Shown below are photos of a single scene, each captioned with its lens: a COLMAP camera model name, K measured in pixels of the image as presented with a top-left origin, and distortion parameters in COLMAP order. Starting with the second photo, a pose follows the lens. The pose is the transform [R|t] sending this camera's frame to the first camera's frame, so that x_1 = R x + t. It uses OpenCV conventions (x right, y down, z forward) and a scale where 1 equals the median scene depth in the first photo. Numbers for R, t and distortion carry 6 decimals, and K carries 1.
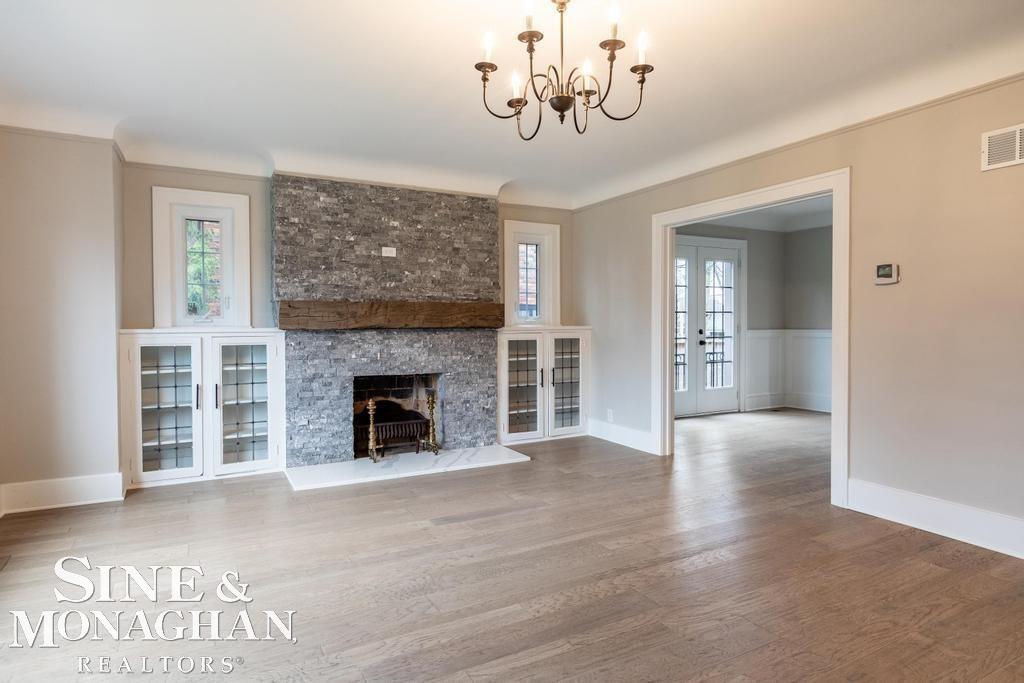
lens RADIAL K [[570.1, 0, 508.0], [0, 570.1, 336.3], [0, 0, 1]] dist [0.016279, 0.000152]
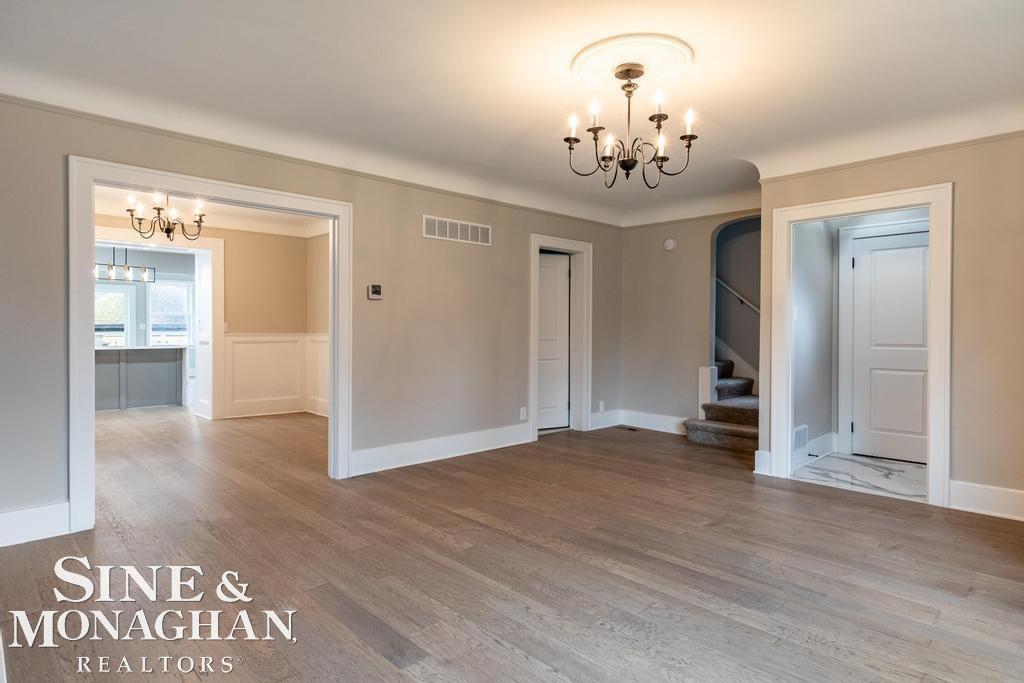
lens RADIAL K [[570.1, 0, 507.9], [0, 570.1, 338.1], [0, 0, 1]] dist [0.016279, 0.000152]
pose [[-0.271744, -0.014178, 0.962265, -0.993326], [0.017387, 0.999656, 0.019639, -0.026760], [-0.962212, 0.022068, -0.271404, 1.455106]]
